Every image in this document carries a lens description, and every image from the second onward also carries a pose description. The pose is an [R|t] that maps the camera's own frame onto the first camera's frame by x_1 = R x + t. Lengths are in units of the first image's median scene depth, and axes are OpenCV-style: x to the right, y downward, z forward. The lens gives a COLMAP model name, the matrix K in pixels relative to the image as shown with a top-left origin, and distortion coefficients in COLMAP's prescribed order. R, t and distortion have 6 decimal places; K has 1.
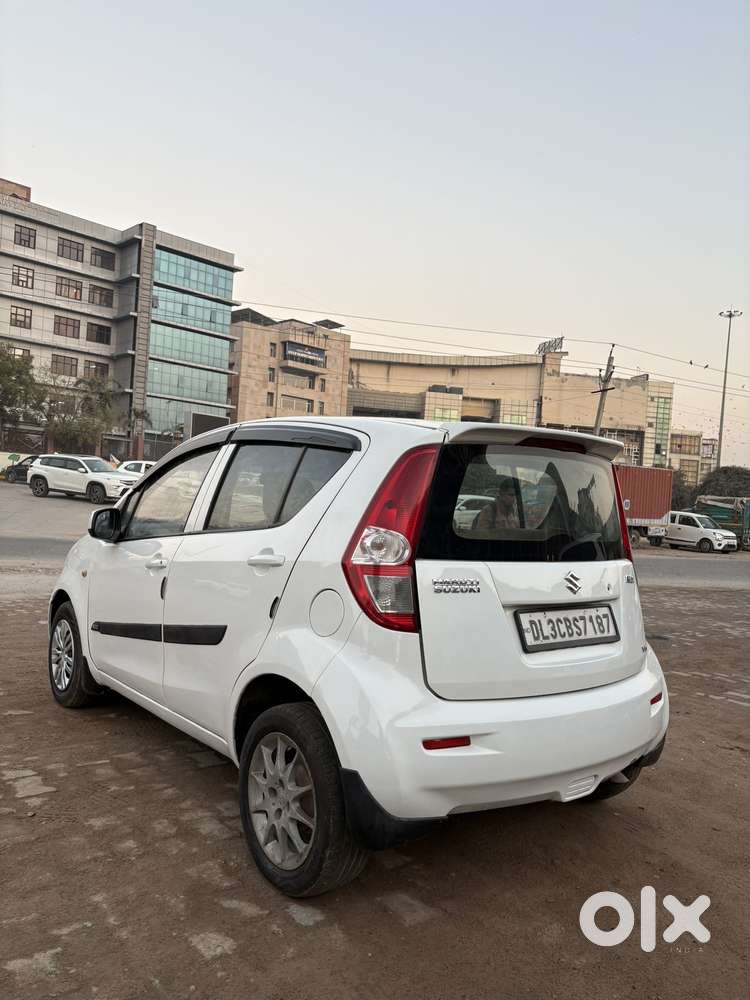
lens RADIAL K [[745.5, 0, 365.4], [0, 745.5, 499.0], [0, 0, 1]] dist [0.016625, 0.004196]
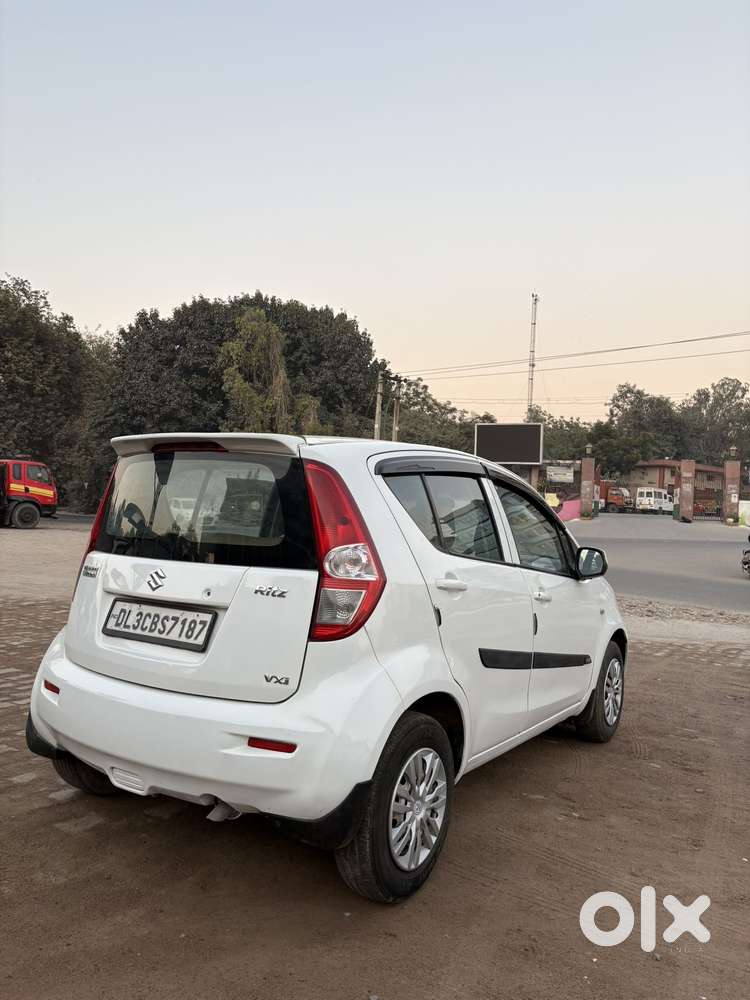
lens RADIAL K [[740.4, 0, 375.0], [0, 740.4, 500.0], [0, 0, 1]] dist [0.005008, -0.002631]
pose [[0.348312, -0.063066, -0.935255, 1.034042], [-0.018091, 0.997096, -0.073973, 0.057016], [0.937204, 0.042685, 0.346159, 0.718599]]
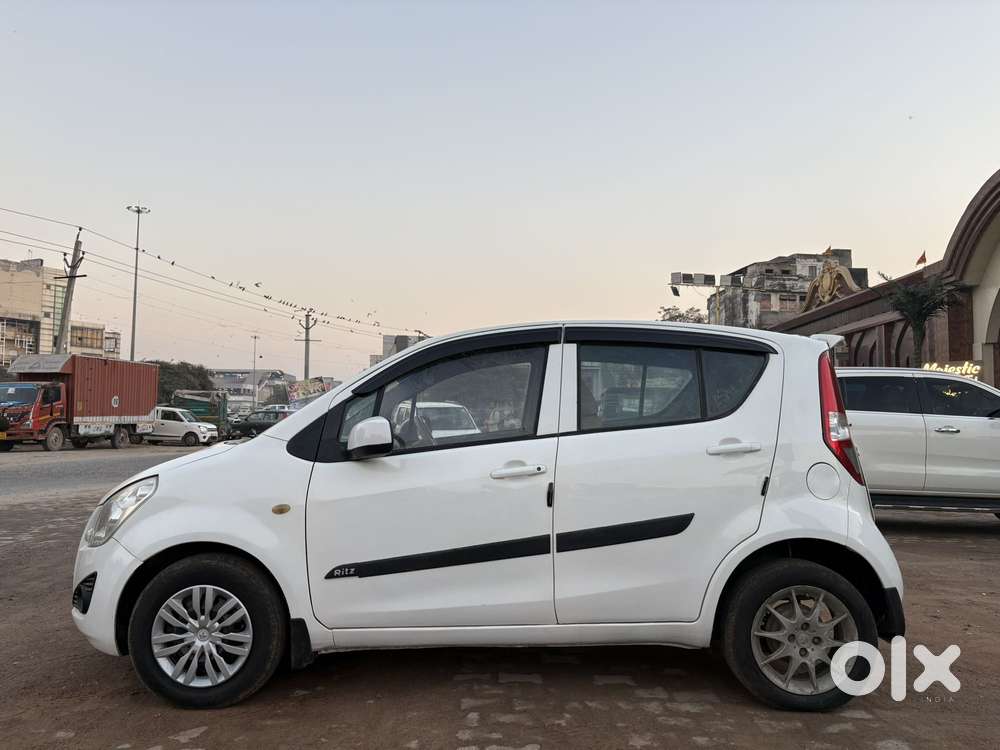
lens RADIAL K [[744.6, 0, 503.6], [0, 744.6, 372.7], [0, 0, 1]] dist [0.021330, -0.002148]
pose [[0.629952, -0.009775, 0.776573, -1.009448], [0.031350, 0.999426, -0.012851, -0.025466], [-0.776001, 0.032441, 0.629896, 0.439451]]
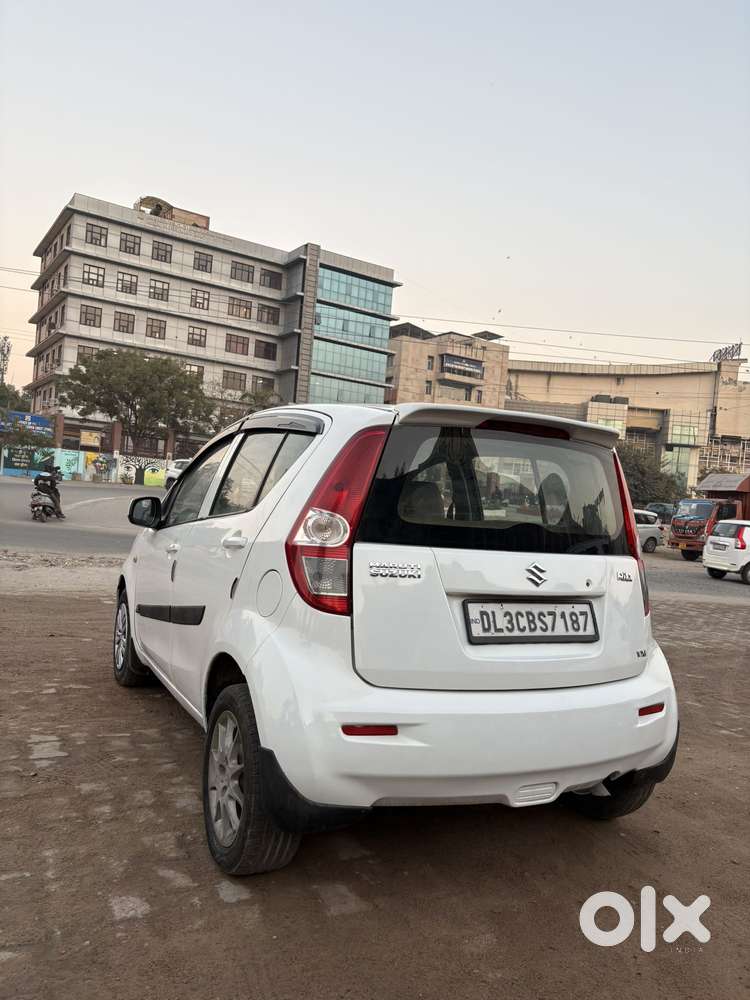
lens RADIAL K [[744.6, 0, 375.0], [0, 744.6, 500.0], [0, 0, 1]] dist [0.021330, -0.002148]
pose [[0.980682, 0.017725, -0.194806, 0.201572], [-0.020572, 0.999709, -0.012601, 0.026911], [0.194526, 0.016365, 0.980761, 0.031346]]
